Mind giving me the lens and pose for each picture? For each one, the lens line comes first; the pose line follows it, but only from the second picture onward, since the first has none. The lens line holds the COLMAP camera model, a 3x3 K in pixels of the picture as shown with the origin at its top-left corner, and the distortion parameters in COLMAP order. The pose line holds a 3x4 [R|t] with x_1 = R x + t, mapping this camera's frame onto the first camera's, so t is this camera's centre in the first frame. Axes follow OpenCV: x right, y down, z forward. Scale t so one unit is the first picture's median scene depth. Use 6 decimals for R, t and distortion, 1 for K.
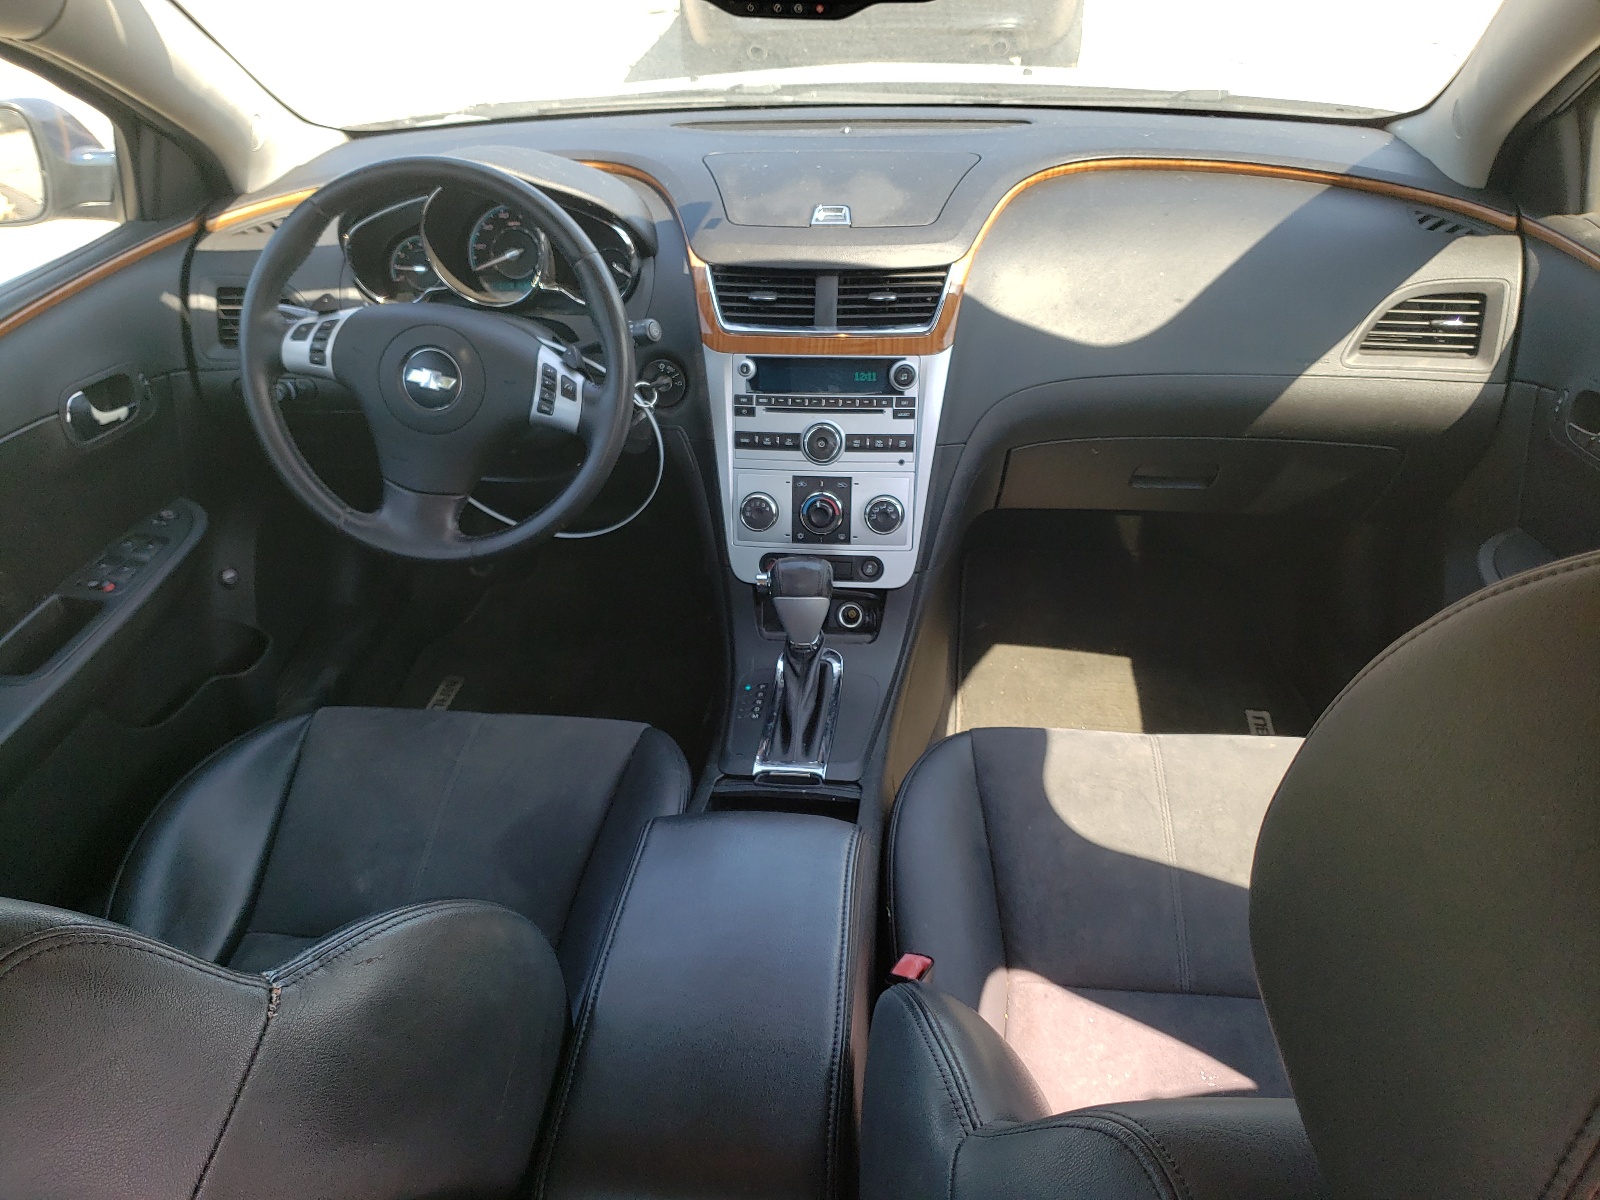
lens RADIAL K [[1210.3, 0, 799.4], [0, 1210.3, 600.9], [0, 0, 1]] dist [-0.003249, -0.002039]
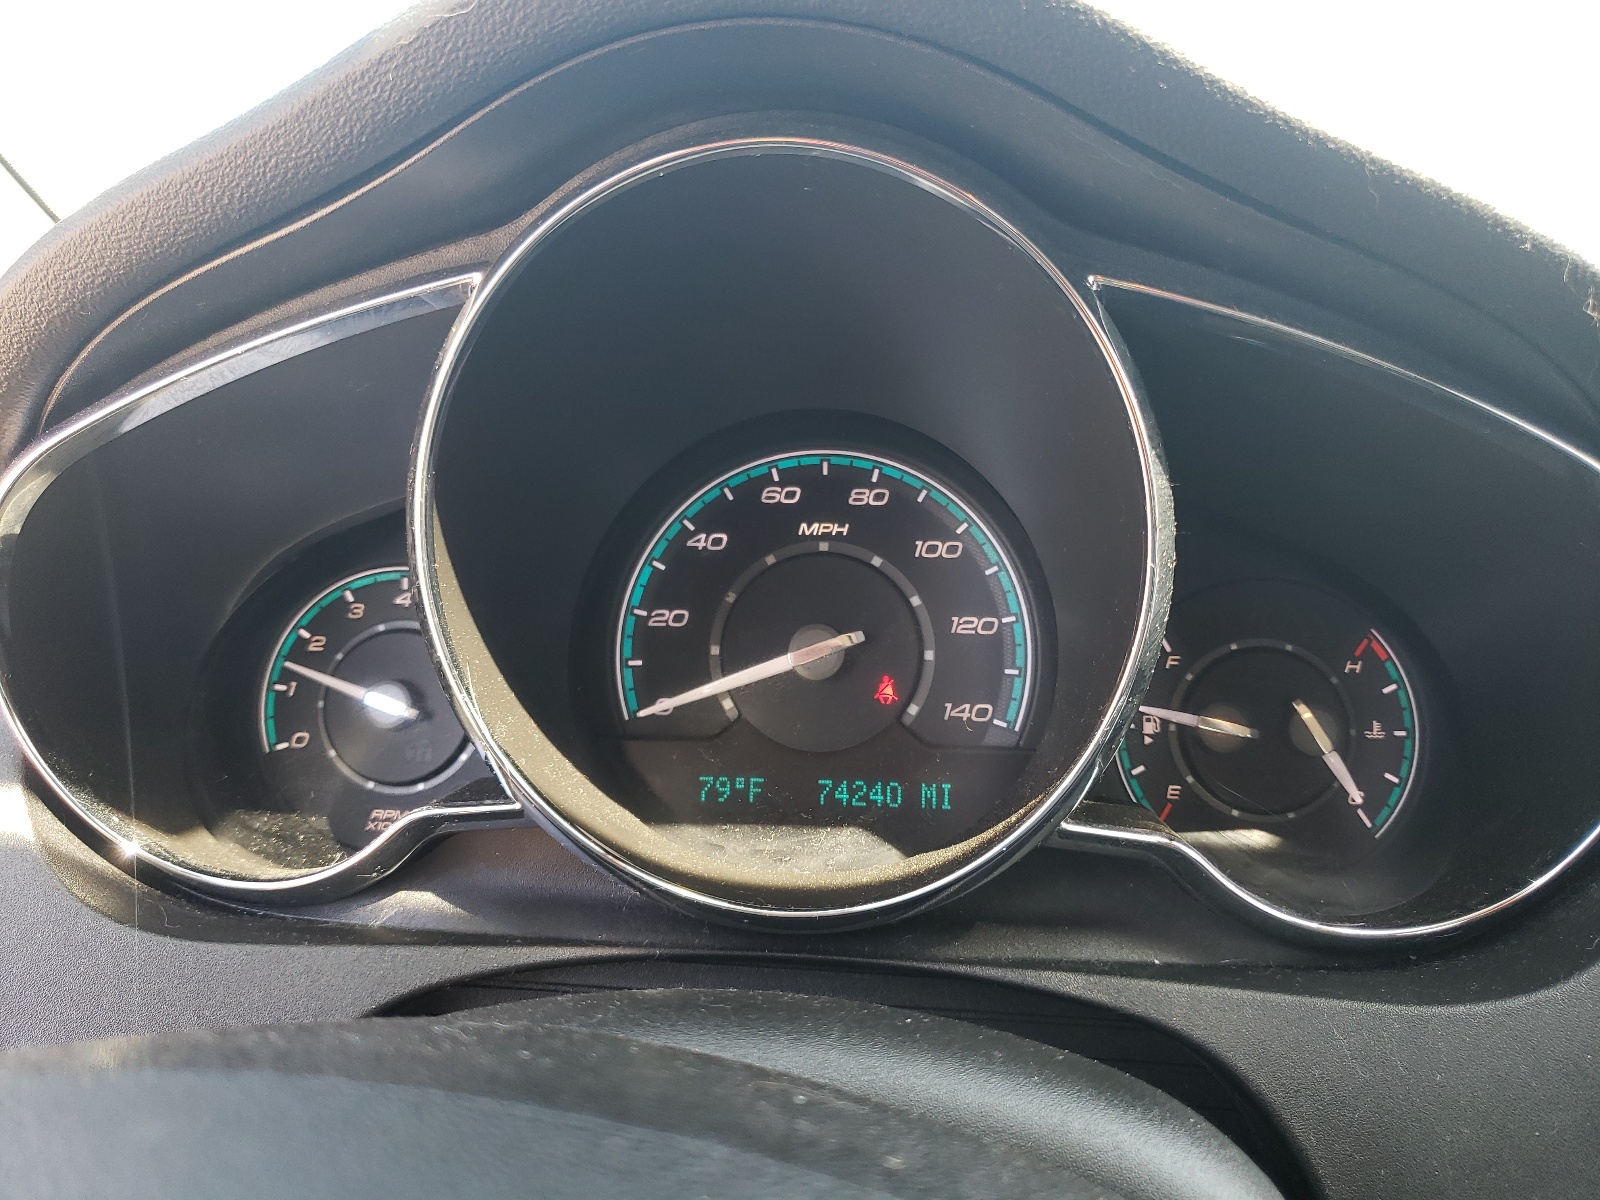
lens RADIAL K [[1210.3, 0, 800.8], [0, 1210.3, 600.9], [0, 0, 1]] dist [-0.003249, -0.002039]
pose [[0.999212, 0.036550, 0.015457, -0.242546], [-0.028456, 0.931392, -0.362903, -0.214797], [-0.027660, 0.362177, 0.931699, 0.787990]]
